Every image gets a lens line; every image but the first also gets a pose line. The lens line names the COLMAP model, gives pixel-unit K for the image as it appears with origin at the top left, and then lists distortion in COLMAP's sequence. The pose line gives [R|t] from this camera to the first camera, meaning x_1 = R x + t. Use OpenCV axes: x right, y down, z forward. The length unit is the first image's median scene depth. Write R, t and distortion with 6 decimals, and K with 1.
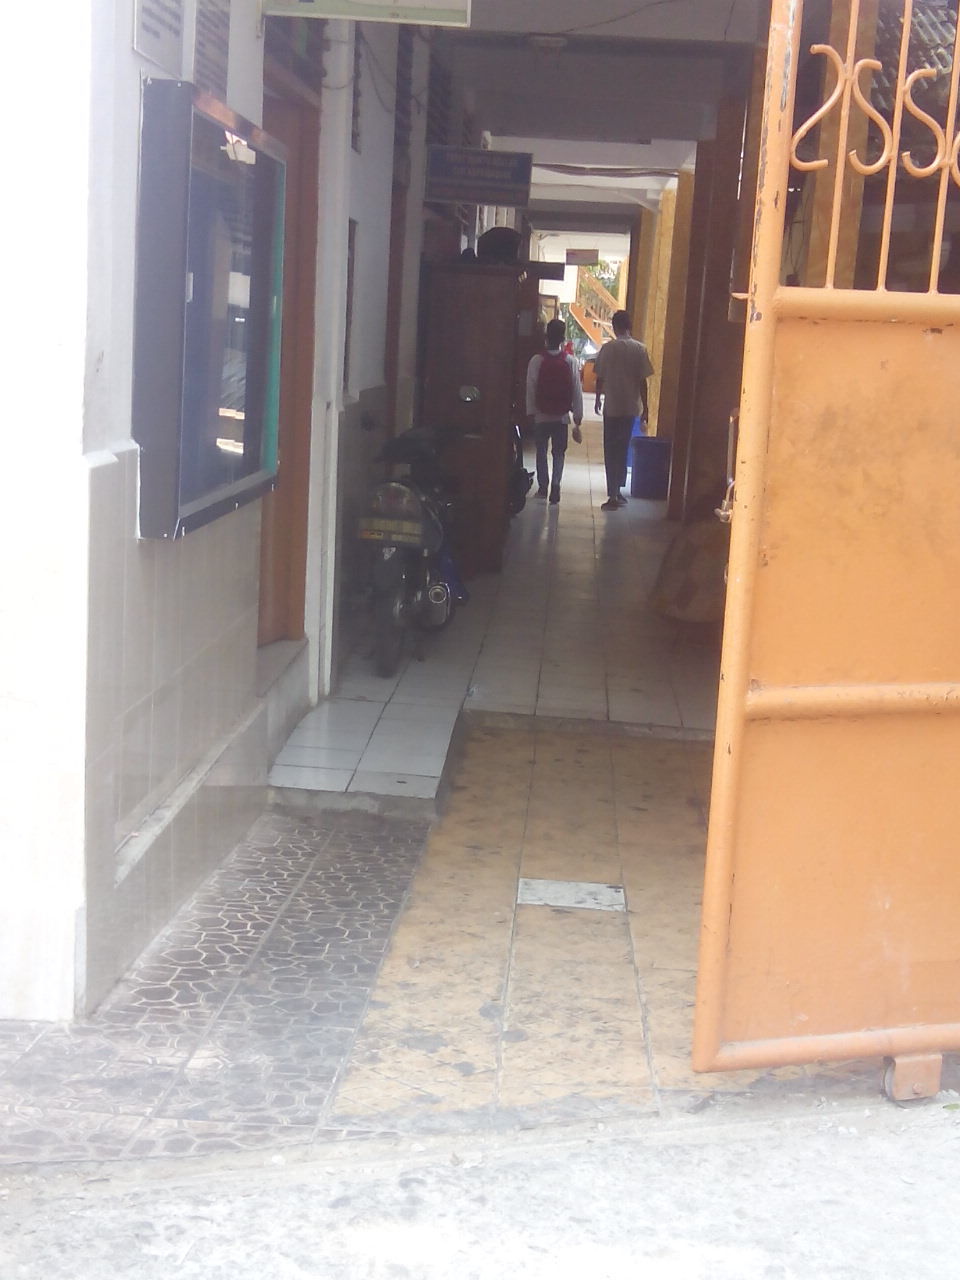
lens RADIAL K [[1746.8, 0, 480.0], [0, 1746.8, 640.0], [0, 0, 1]] dist [0.208026, -0.872306]
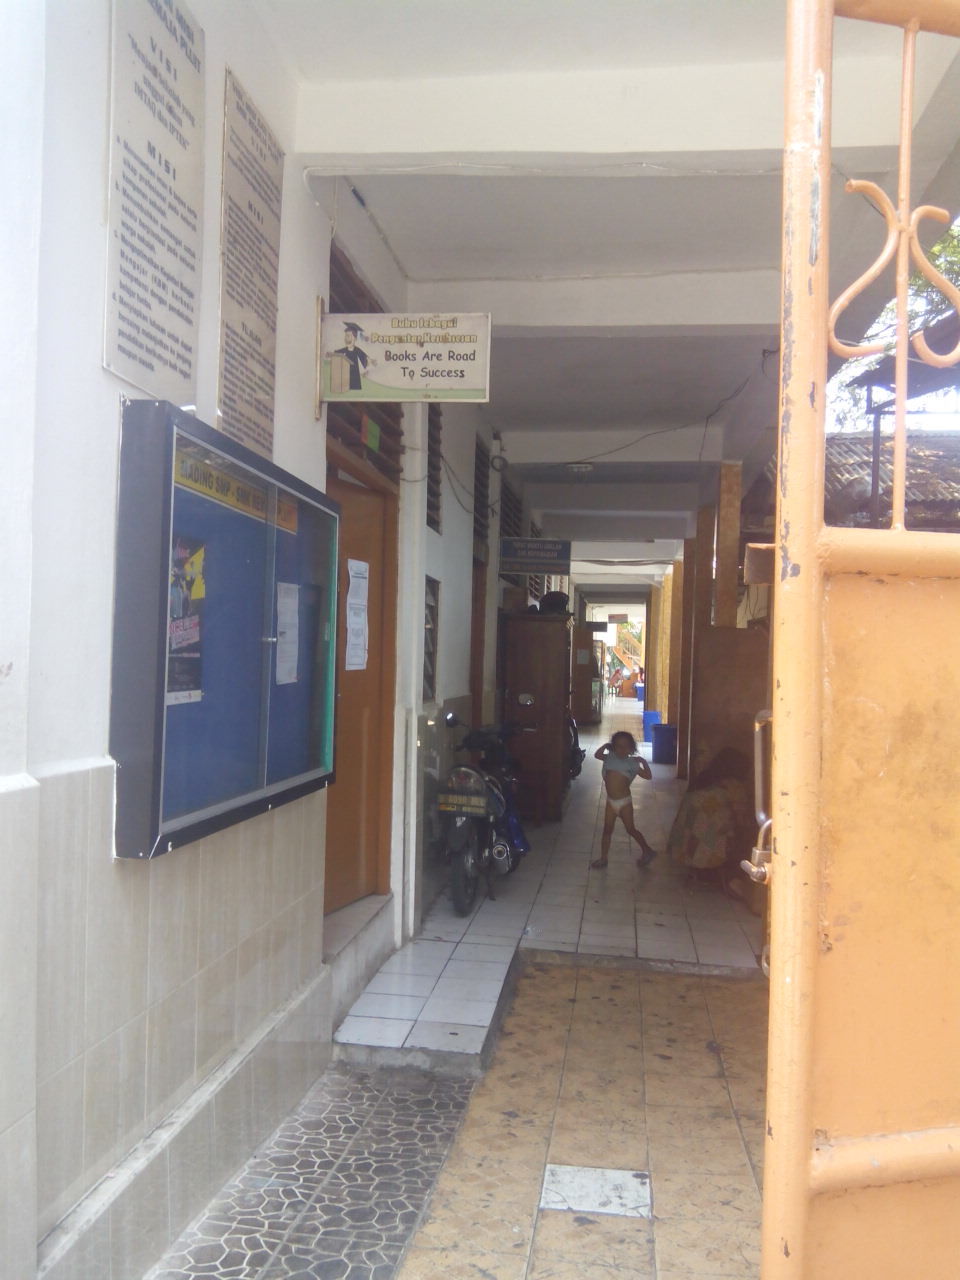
lens RADIAL K [[895.2, 0, 477.0], [0, 895.2, 666.1], [0, 0, 1]] dist [0.075152, -0.148364]
pose [[0.993402, -0.030218, -0.110635, 0.045927], [0.010094, 0.983957, -0.178120, -0.053971], [0.114242, 0.175828, 0.977770, 0.396374]]
